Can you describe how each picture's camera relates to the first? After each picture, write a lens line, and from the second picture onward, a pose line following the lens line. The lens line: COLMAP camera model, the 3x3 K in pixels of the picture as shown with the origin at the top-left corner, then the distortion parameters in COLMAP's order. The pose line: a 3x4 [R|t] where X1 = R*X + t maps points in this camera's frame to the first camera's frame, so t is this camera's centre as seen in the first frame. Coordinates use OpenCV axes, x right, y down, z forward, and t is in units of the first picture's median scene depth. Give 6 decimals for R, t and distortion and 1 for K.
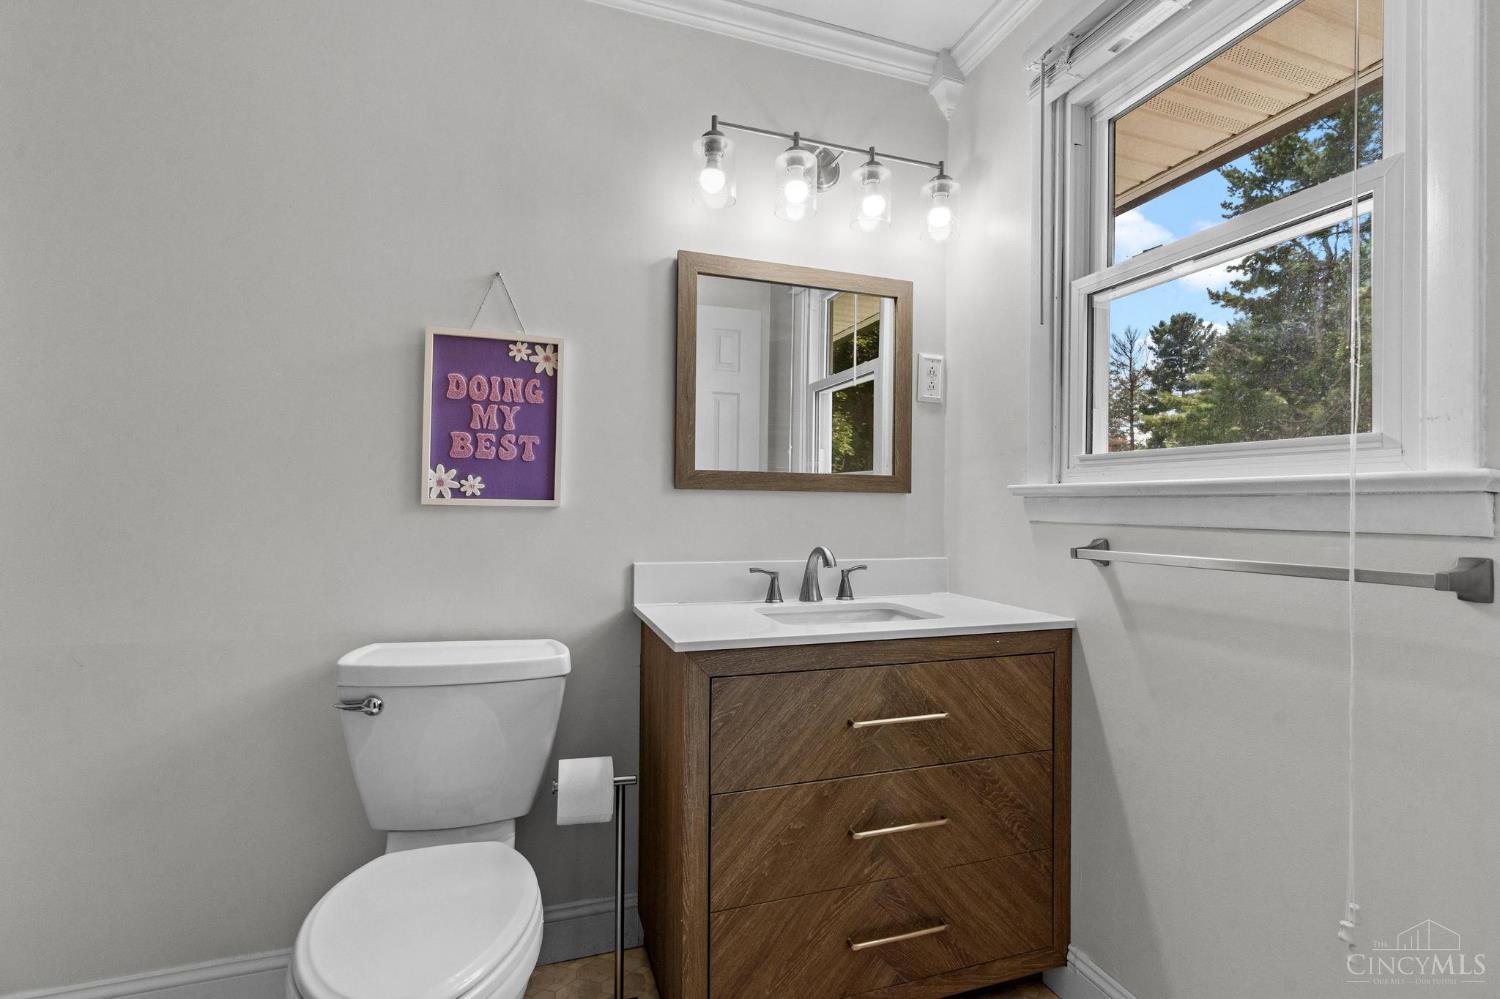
lens RADIAL K [[683.7, 0, 757.5], [0, 683.7, 504.5], [0, 0, 1]] dist [-0.011262, 0.003802]
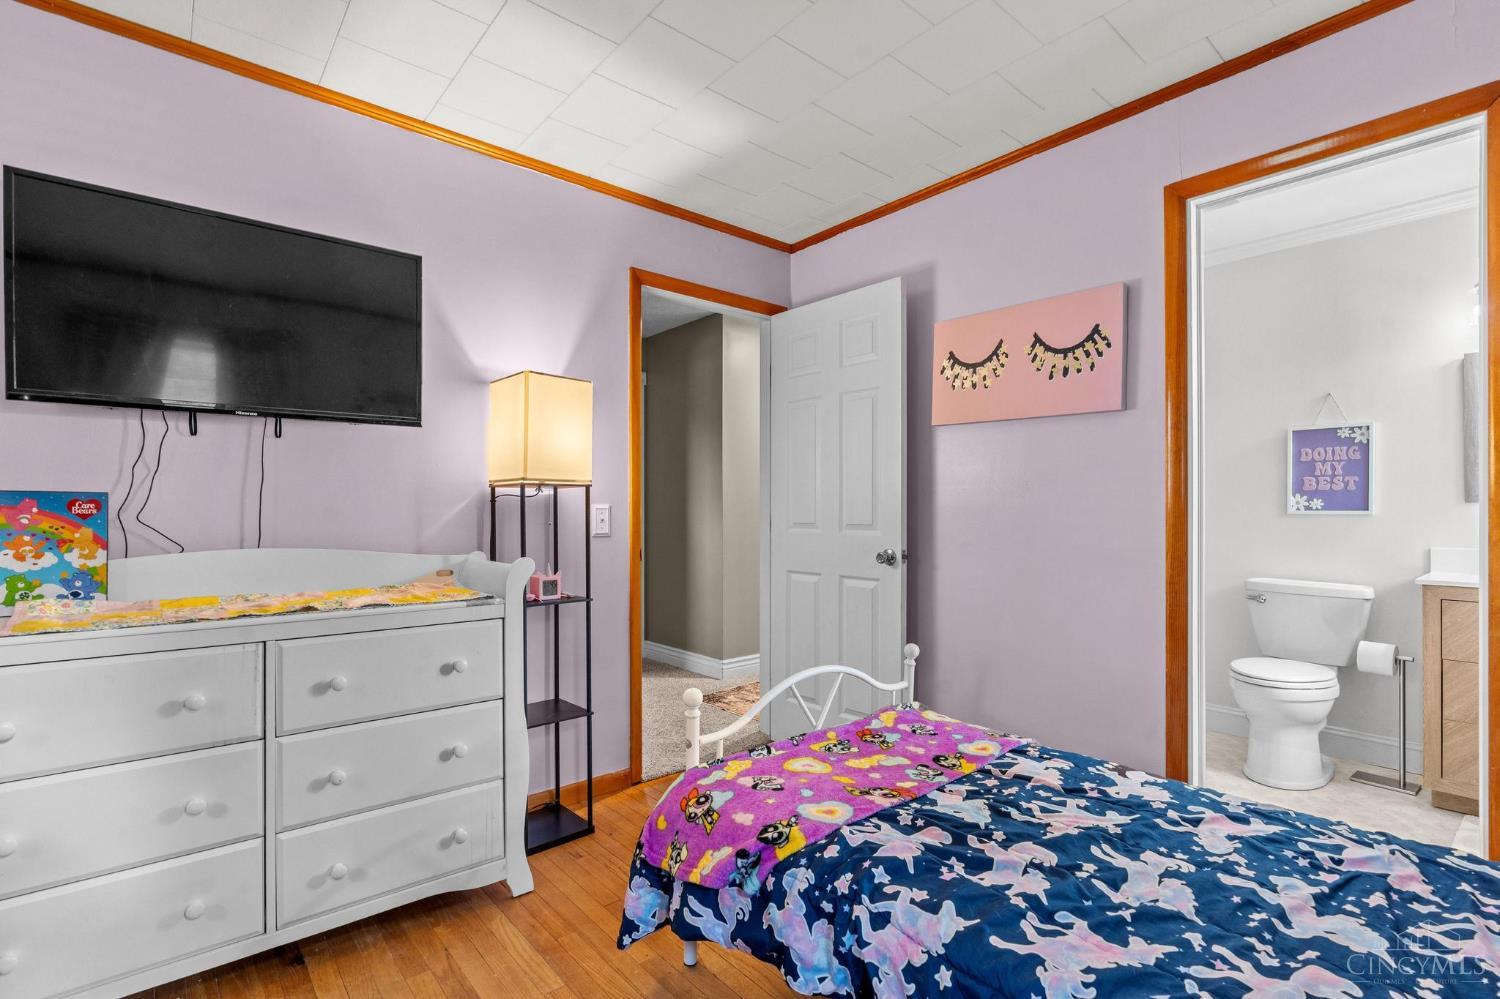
lens RADIAL K [[683.7, 0, 759.0], [0, 683.7, 508.2], [0, 0, 1]] dist [-0.011262, 0.003802]
pose [[0.385758, -0.014365, -0.922488, 0.775916], [0.004996, 0.999897, -0.013481, 0.003079], [0.922587, 0.000591, 0.385790, -1.249302]]
